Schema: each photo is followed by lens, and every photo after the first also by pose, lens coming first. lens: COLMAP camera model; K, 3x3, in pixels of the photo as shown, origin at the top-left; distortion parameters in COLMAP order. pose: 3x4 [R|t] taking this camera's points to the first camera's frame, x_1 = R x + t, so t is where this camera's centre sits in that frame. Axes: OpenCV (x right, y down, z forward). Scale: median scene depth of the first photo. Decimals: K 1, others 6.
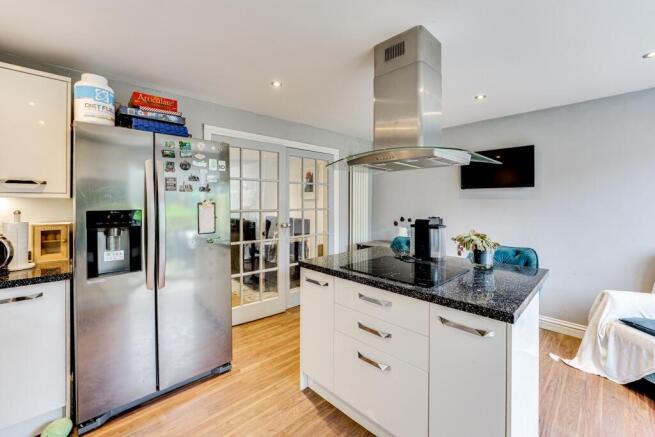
lens RADIAL K [[276.2, 0, 326.3], [0, 276.2, 203.8], [0, 0, 1]] dist [0.015151, 0.000041]
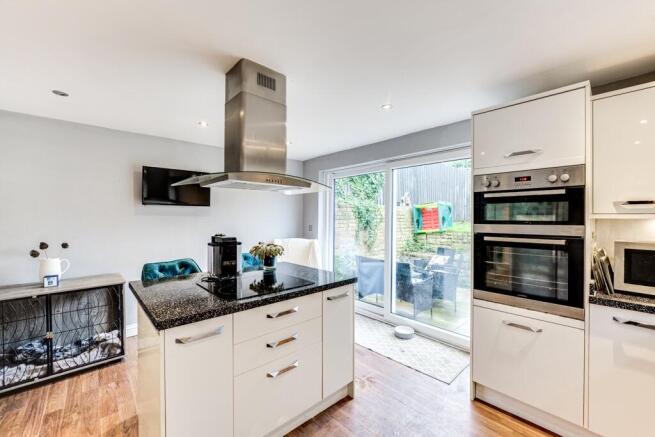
lens RADIAL K [[268.5, 0, 327.5], [0, 268.5, 218.5], [0, 0, 1]] dist [-0.001803, -0.000103]
pose [[0.030497, -0.011115, 0.999473, -0.747942], [0.008124, 0.999908, 0.010871, -0.023627], [-0.999502, 0.007789, 0.030585, 0.695898]]
